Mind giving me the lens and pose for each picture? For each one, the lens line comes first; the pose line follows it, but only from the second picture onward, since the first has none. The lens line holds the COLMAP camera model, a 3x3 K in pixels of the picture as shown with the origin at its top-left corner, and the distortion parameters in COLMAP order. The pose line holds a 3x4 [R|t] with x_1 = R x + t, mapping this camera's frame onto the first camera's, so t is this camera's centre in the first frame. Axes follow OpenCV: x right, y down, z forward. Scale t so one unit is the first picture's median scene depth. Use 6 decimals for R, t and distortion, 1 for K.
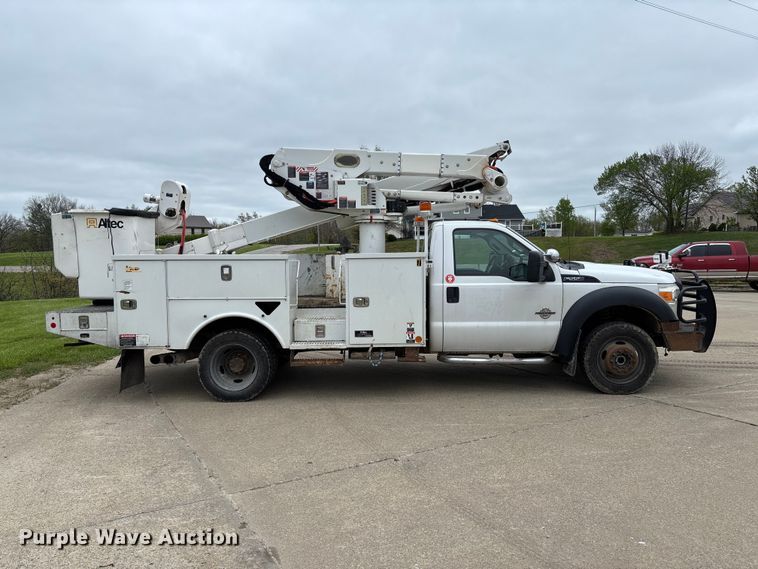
lens RADIAL K [[573.6, 0, 373.8], [0, 573.6, 293.4], [0, 0, 1]] dist [0.069171, -0.072004]
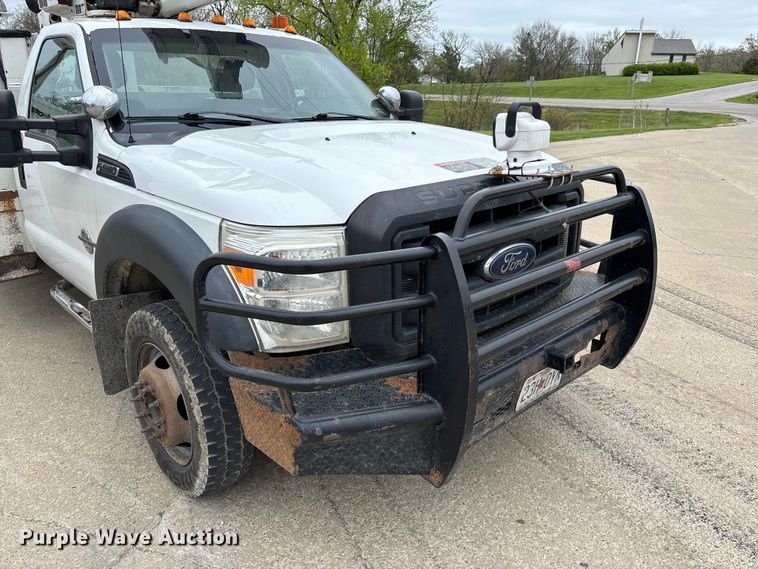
lens RADIAL K [[574.0, 0, 384.8], [0, 574.0, 289.1], [0, 0, 1]] dist [0.056251, -0.066581]
pose [[0.706938, 0.254016, -0.660087, 0.691420], [-0.069517, 0.953717, 0.292561, -0.068606], [0.703851, -0.160936, 0.691877, 0.782512]]
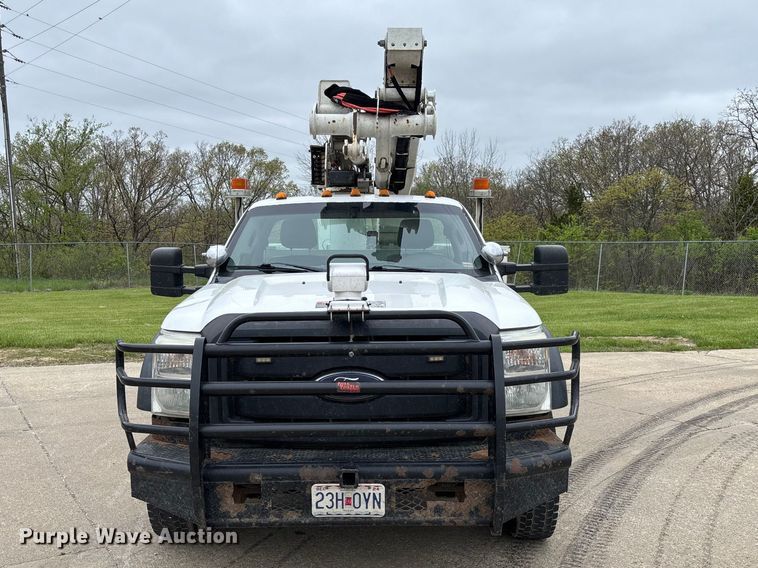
lens RADIAL K [[779.0, 0, 354.3], [0, 779.0, 311.9], [0, 0, 1]] dist [0.101755, -0.240713]
pose [[0.009377, 0.103050, -0.994632, 1.015332], [-0.065668, 0.992592, 0.102219, -0.092465], [0.997797, 0.064357, 0.016074, 1.049400]]
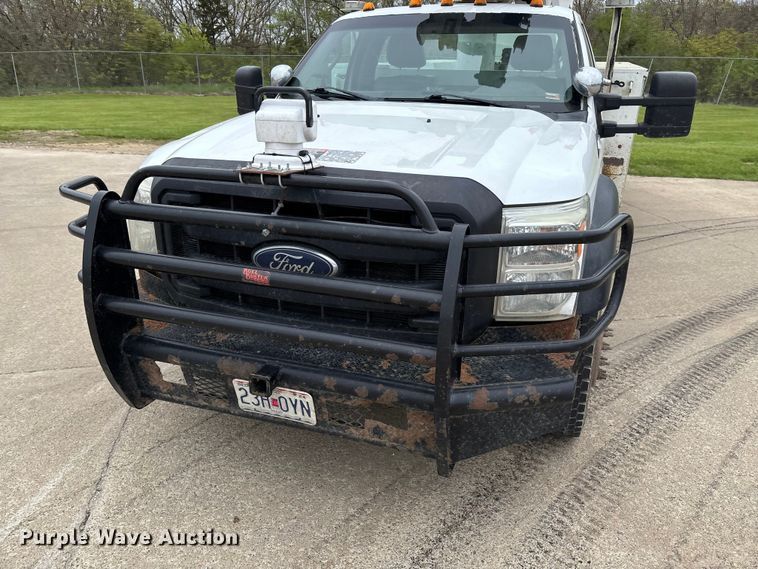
lens RADIAL K [[574.0, 0, 384.8], [0, 574.0, 289.1], [0, 0, 1]] dist [0.056251, -0.066581]
pose [[-0.302224, 0.369527, -0.878698, 0.772008], [-0.071461, 0.910428, 0.407449, -0.104782], [0.950555, 0.185933, -0.248746, 1.176136]]
